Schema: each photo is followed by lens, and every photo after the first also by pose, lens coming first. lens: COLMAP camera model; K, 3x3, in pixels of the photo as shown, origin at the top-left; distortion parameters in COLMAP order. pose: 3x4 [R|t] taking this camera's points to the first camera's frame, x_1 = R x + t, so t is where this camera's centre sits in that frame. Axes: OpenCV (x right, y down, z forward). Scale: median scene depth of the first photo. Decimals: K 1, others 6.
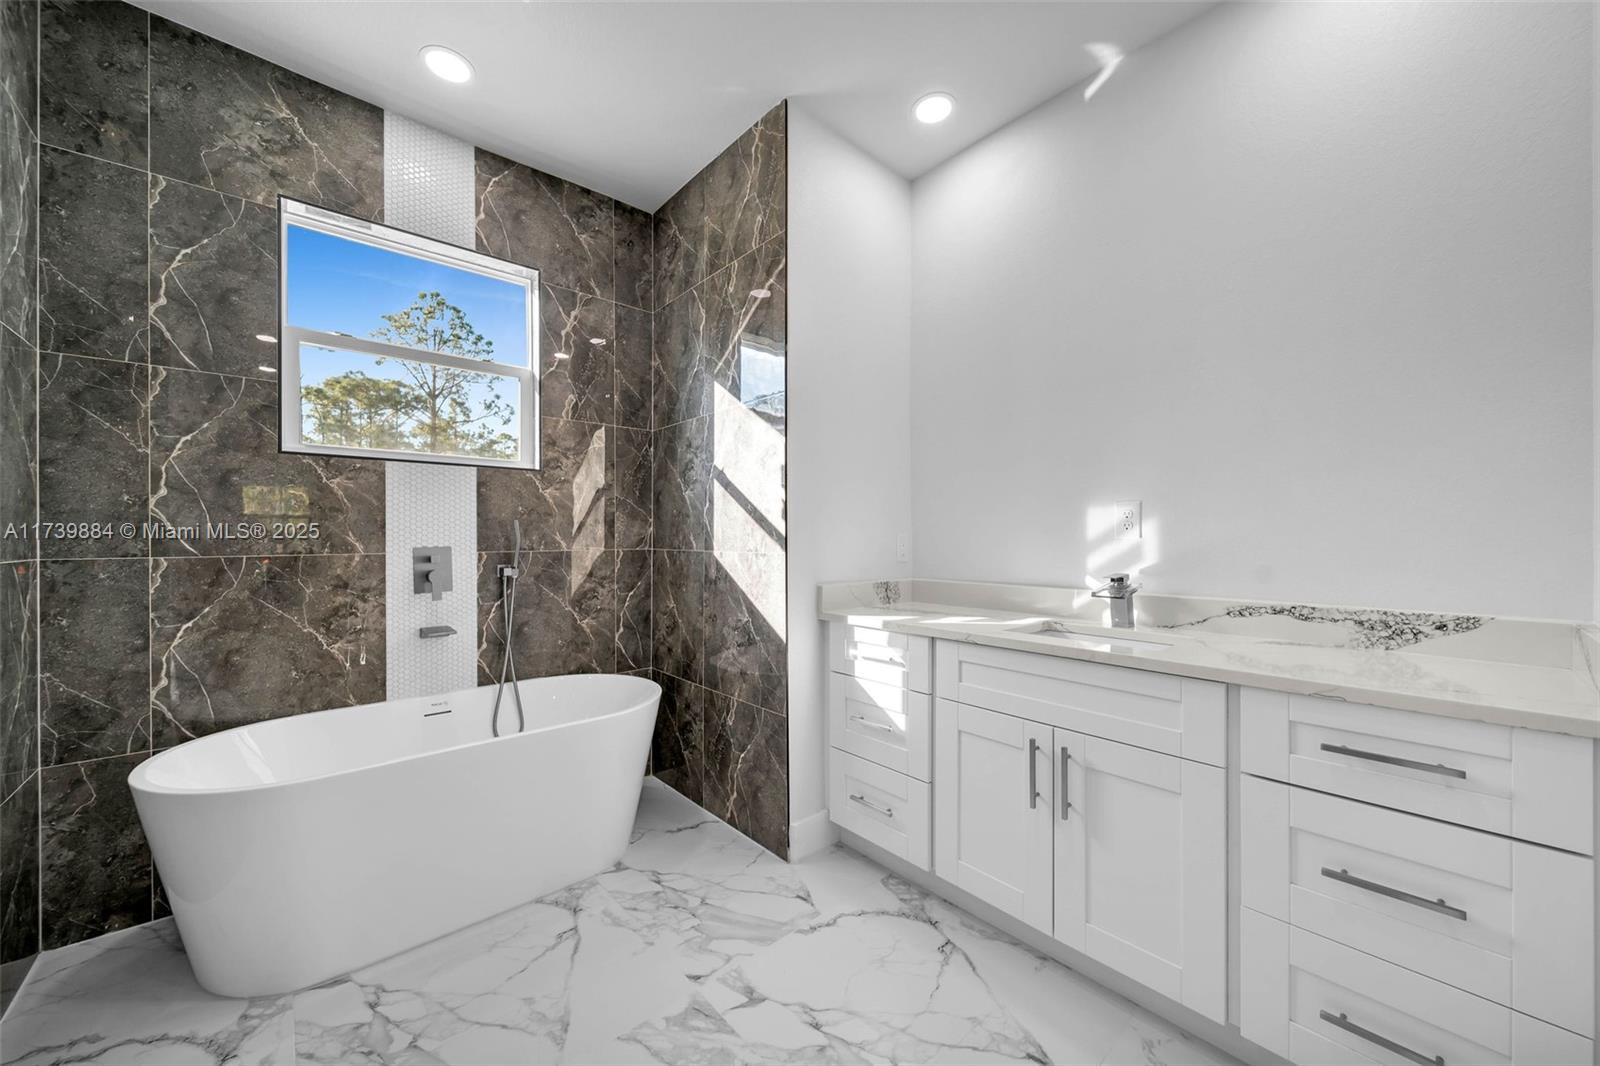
lens RADIAL K [[566.1, 0, 793.3], [0, 566.1, 535.4], [0, 0, 1]] dist [0.000476, -0.000821]
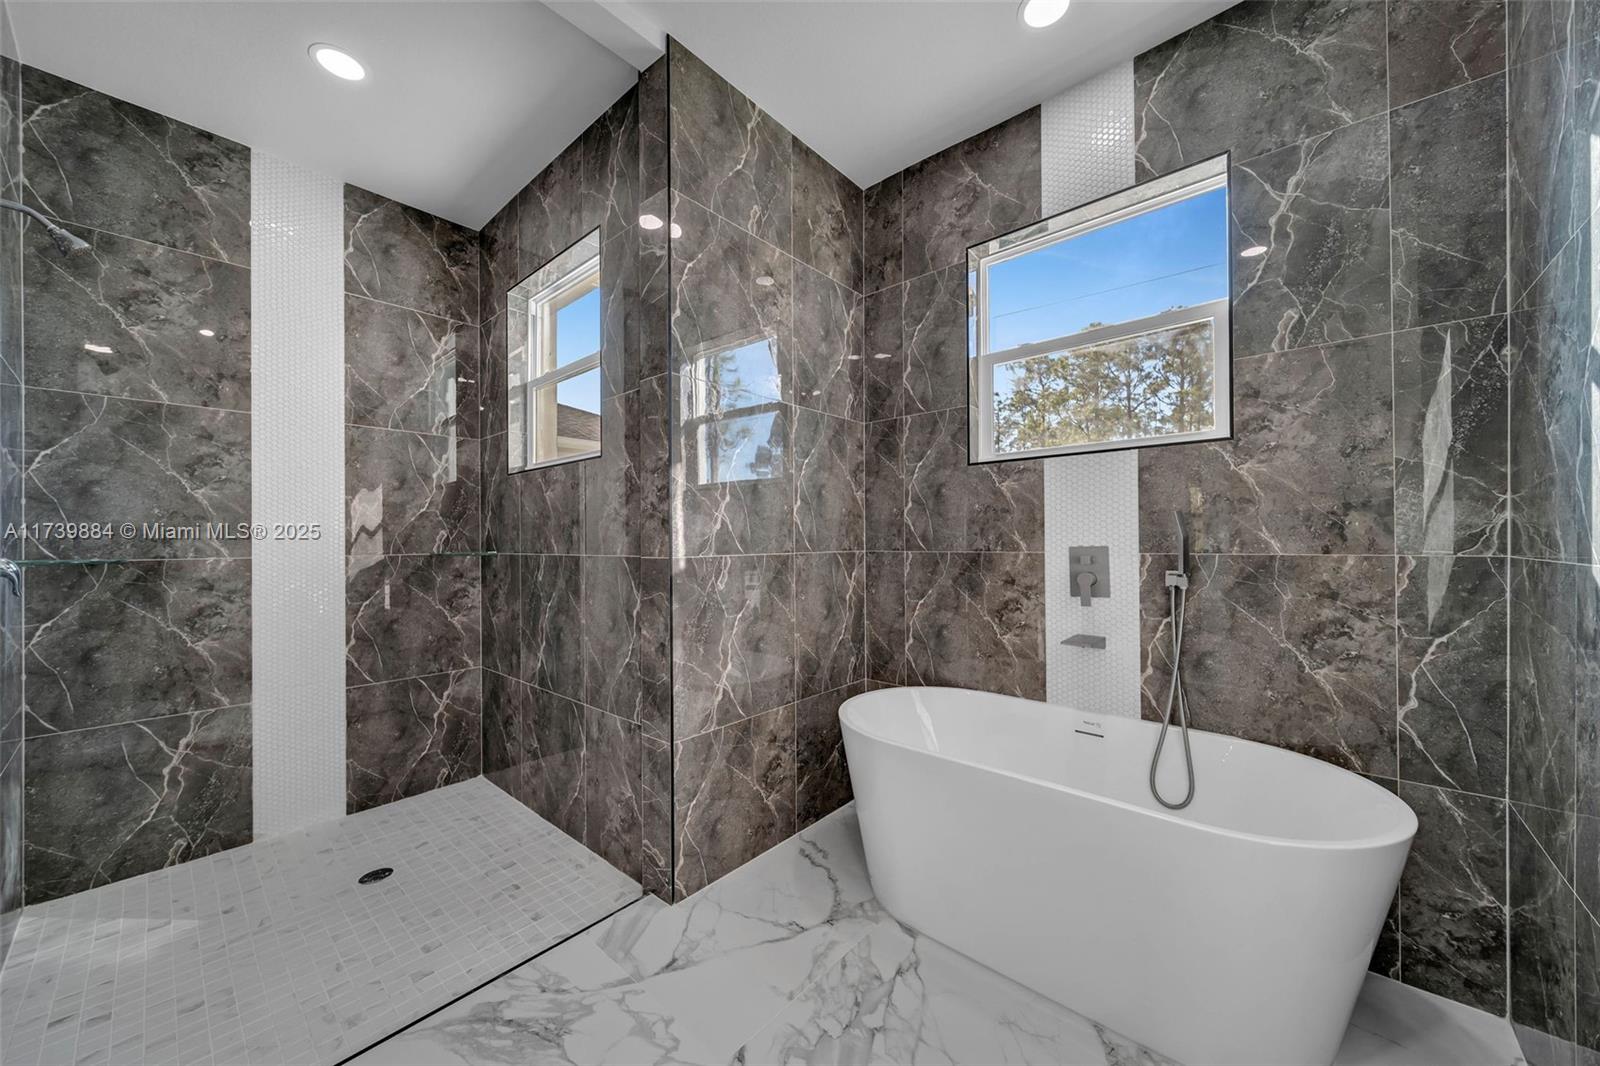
lens RADIAL K [[566.1, 0, 799.7], [0, 566.1, 537.2], [0, 0, 1]] dist [0.000476, -0.000821]
pose [[0.135523, -0.004849, -0.990762, 0.175205], [0.009114, 0.999952, -0.003647, 0.004683], [0.990732, -0.008536, 0.135560, 0.393552]]
